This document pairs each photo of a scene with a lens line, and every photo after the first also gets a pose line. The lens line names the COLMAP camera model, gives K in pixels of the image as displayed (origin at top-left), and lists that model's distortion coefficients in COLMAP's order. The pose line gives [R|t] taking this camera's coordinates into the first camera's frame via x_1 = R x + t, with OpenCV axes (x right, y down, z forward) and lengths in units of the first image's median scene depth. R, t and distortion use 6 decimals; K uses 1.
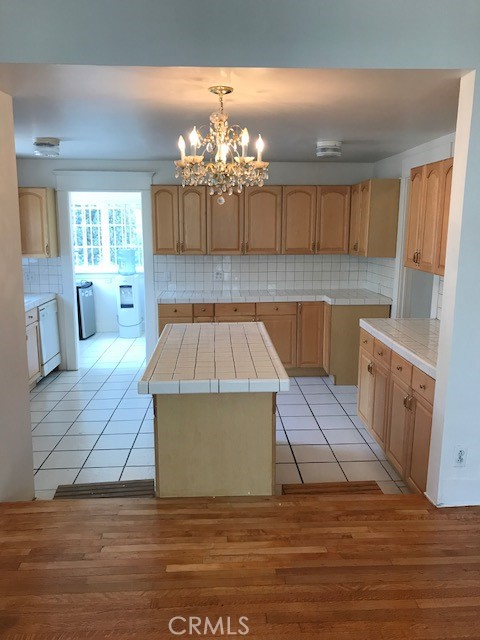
lens RADIAL K [[521.8, 0, 238.2], [0, 521.8, 320.7], [0, 0, 1]] dist [0.049597, -0.067273]
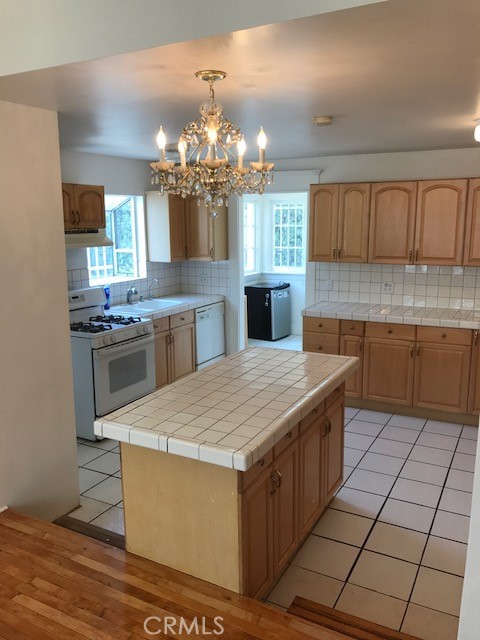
lens RADIAL K [[521.8, 0, 243.4], [0, 521.8, 321.3], [0, 0, 1]] dist [0.049597, -0.067273]
pose [[0.857917, 0.091774, -0.505525, 0.282079], [-0.083022, 0.995750, 0.039875, -0.066480], [0.507036, 0.007761, 0.861890, 0.217931]]
